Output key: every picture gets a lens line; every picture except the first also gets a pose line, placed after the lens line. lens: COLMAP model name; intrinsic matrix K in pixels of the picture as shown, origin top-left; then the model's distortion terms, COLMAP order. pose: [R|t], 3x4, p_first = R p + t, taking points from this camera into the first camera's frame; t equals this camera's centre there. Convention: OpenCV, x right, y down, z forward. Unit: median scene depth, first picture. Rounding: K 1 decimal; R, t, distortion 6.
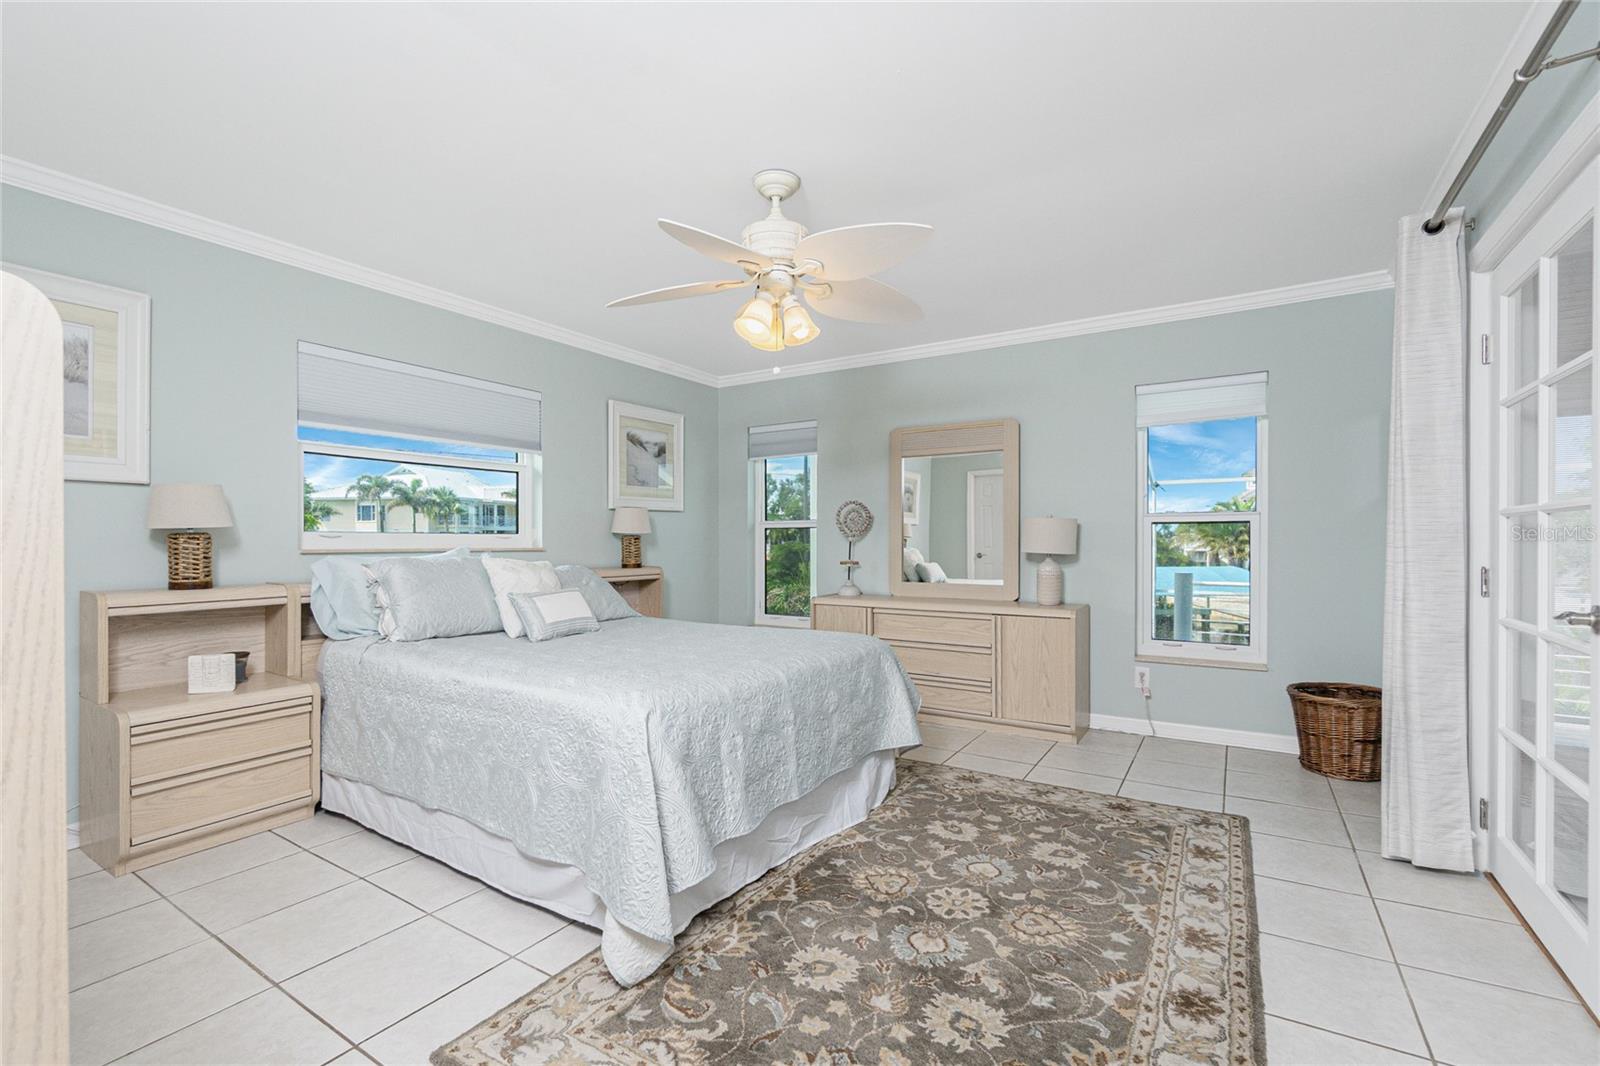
lens RADIAL K [[692.9, 0, 789.3], [0, 692.9, 539.9], [0, 0, 1]] dist [-0.006907, 0.001170]
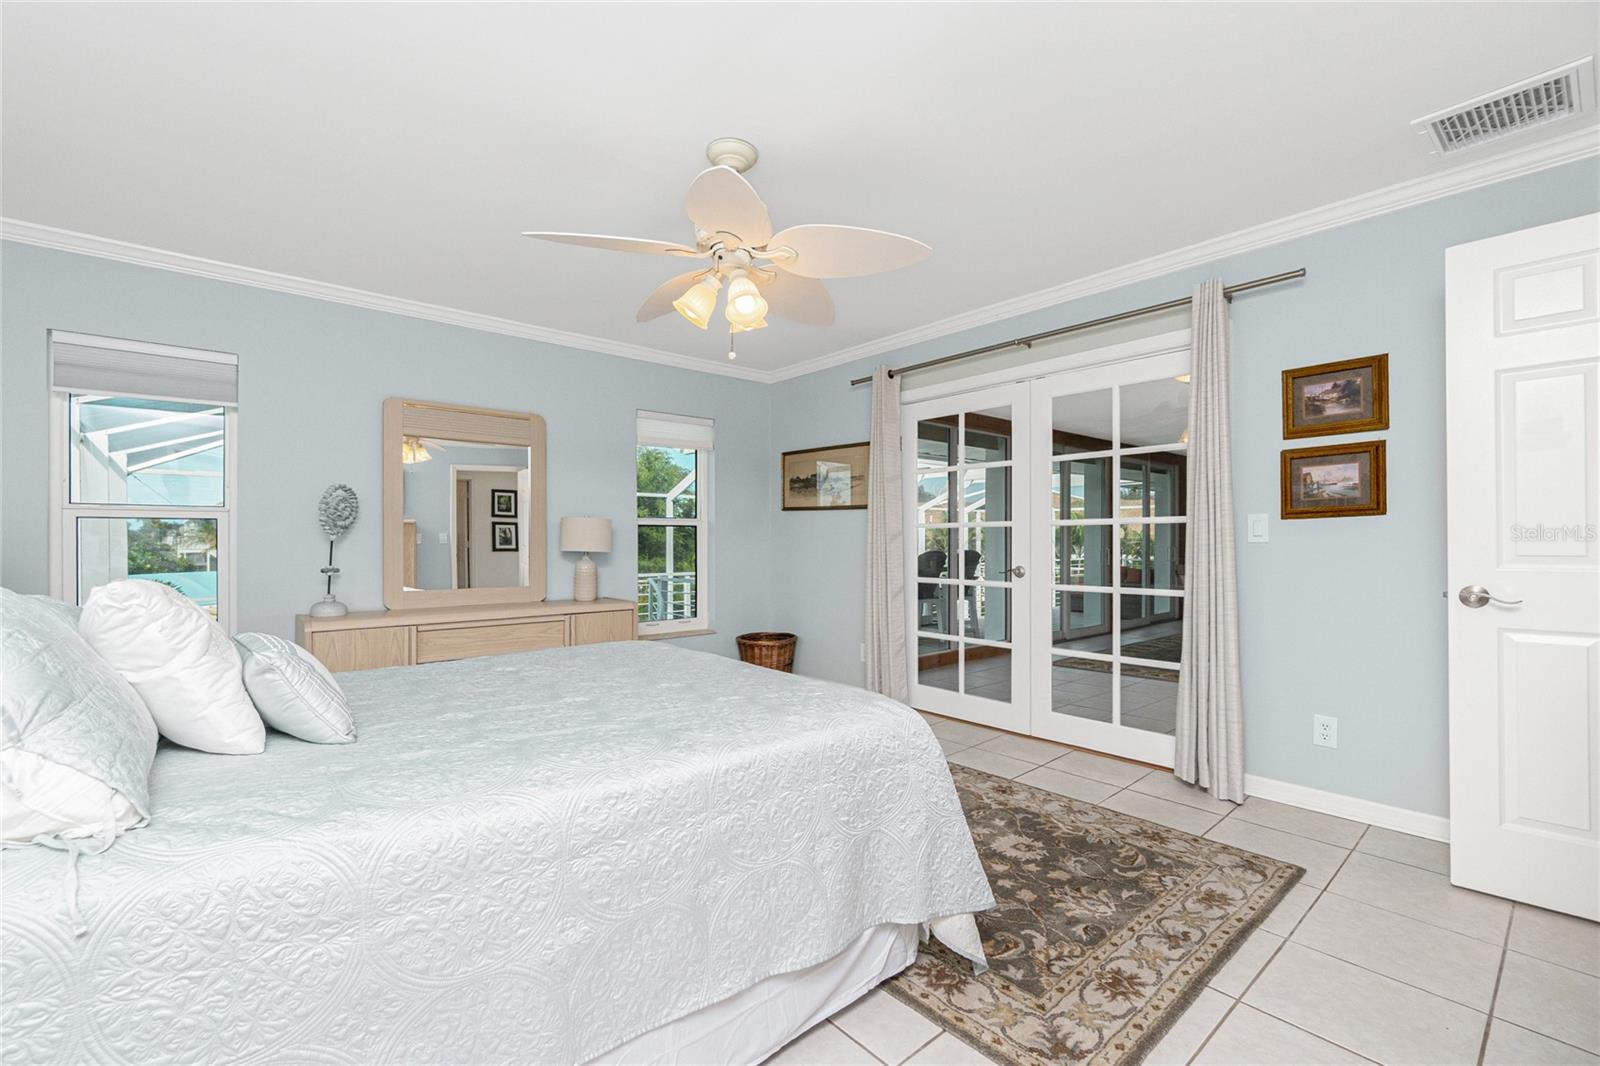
lens RADIAL K [[692.9, 0, 787.2], [0, 692.9, 536.3], [0, 0, 1]] dist [-0.006907, 0.001170]
pose [[0.289949, 0.004134, 0.957033, -0.986866], [-0.001024, 0.999991, -0.004009, -0.000621], [-0.957041, 0.000182, 0.289951, 0.736772]]
